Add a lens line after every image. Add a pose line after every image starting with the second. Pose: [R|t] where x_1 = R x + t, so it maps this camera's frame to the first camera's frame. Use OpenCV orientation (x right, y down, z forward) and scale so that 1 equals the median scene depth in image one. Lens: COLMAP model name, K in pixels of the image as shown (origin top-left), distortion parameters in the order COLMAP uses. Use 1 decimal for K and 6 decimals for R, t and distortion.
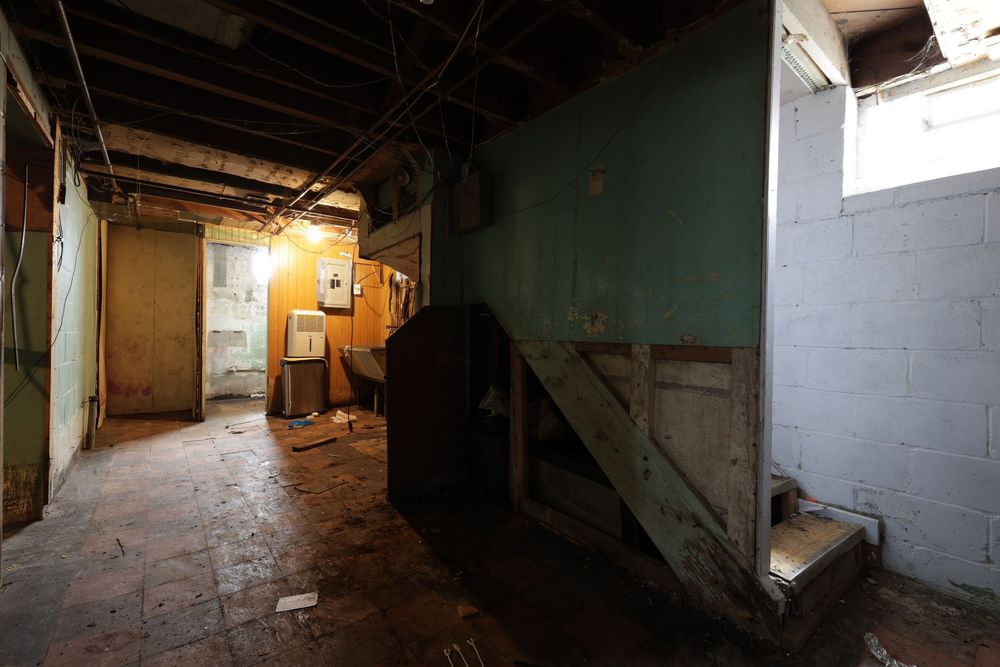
lens RADIAL K [[433.4, 0, 500.6], [0, 433.4, 330.4], [0, 0, 1]] dist [0.002713, 0.000156]
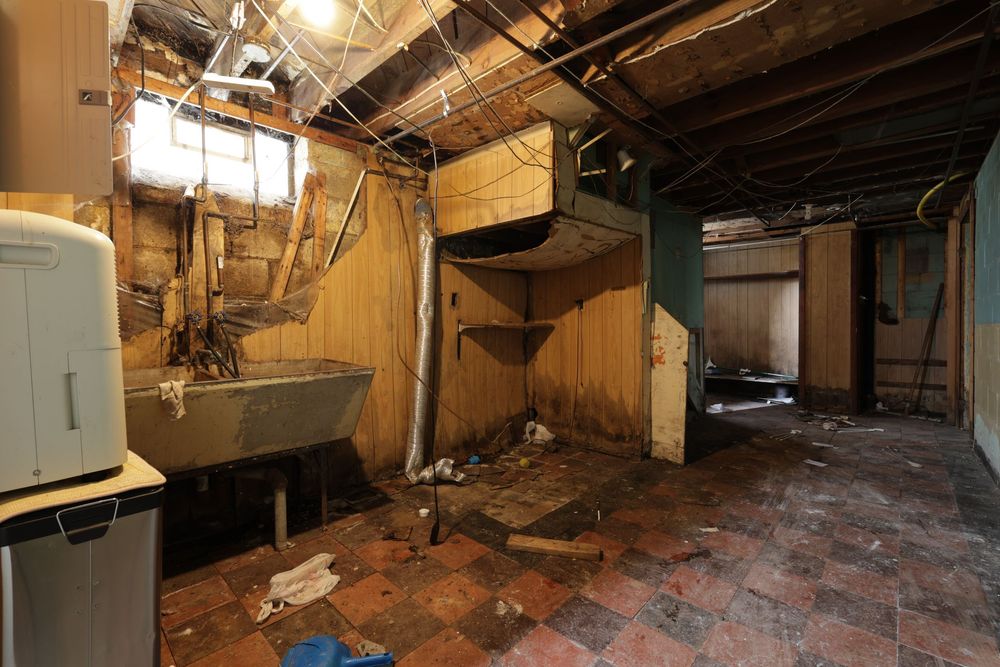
lens RADIAL K [[433.4, 0, 499.2], [0, 433.4, 329.9], [0, 0, 1]] dist [0.002713, 0.000156]
pose [[-0.154911, -0.027847, 0.987536, -1.066444], [-0.005527, 0.999611, 0.027321, -0.004633], [-0.987913, -0.001226, -0.155005, 1.336271]]
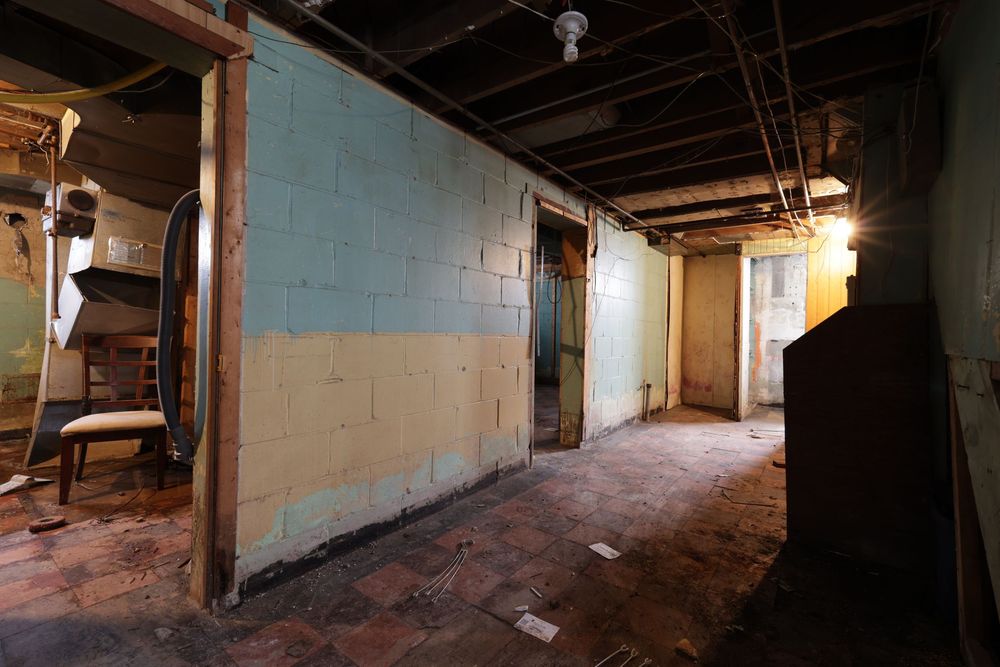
lens RADIAL K [[433.4, 0, 497.3], [0, 433.4, 331.2], [0, 0, 1]] dist [0.002713, 0.000156]
pose [[0.249266, -0.006750, -0.968411, 0.335783], [-0.016138, 0.999808, -0.011122, 0.004205], [0.968300, 0.018400, 0.249110, 0.185556]]
